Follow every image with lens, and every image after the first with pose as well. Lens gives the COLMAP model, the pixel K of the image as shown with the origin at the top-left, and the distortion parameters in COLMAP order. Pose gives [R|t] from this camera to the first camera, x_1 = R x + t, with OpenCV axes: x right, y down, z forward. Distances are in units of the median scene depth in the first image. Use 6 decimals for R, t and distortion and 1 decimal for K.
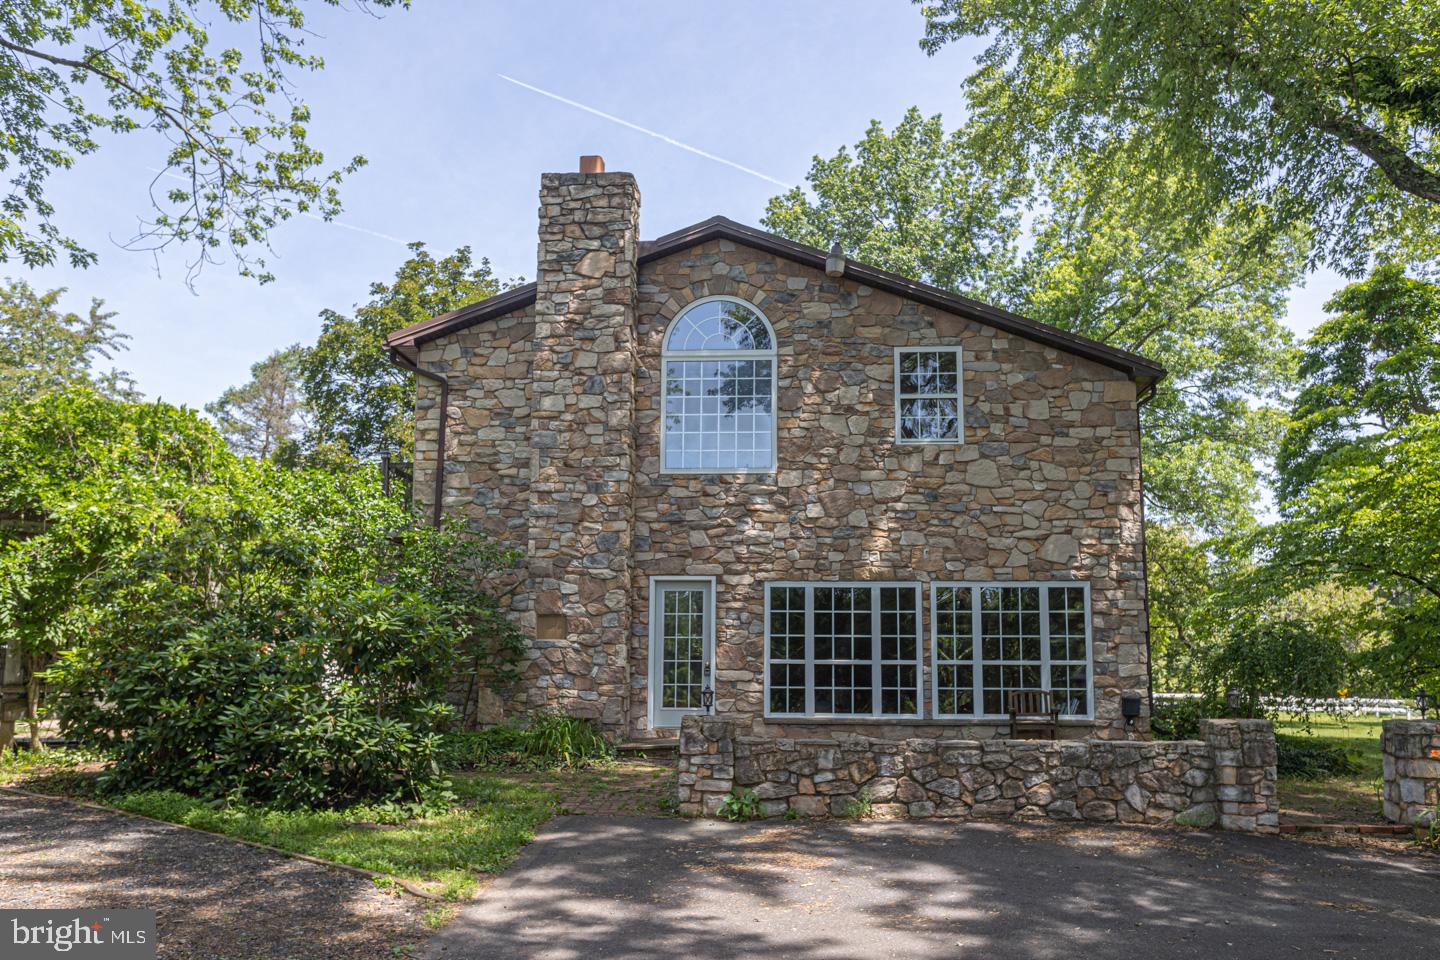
lens RADIAL K [[1089.0, 0, 720.0], [0, 1089.0, 480.0], [0, 0, 1]] dist [0.000462, 0.003870]
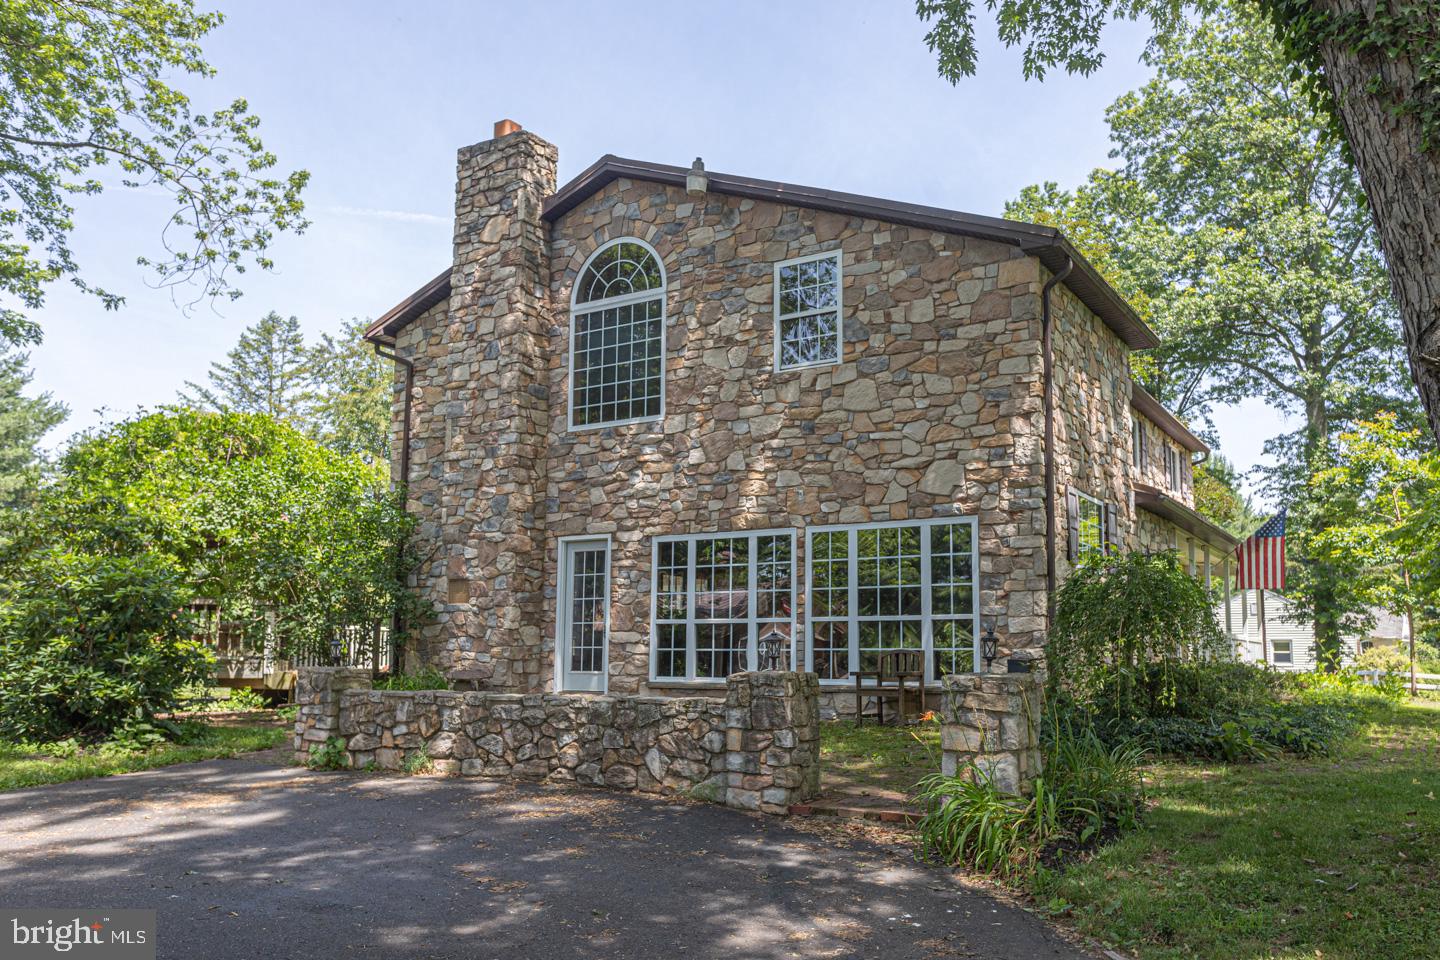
lens RADIAL K [[1149.1, 0, 720.0], [0, 1149.1, 480.0], [0, 0, 1]] dist [0.005746, -0.005046]
pose [[0.877396, -0.074863, -0.473889, 0.565290], [0.083786, 0.996481, -0.002291, 0.052304], [0.472393, -0.037695, 0.880581, 0.163914]]
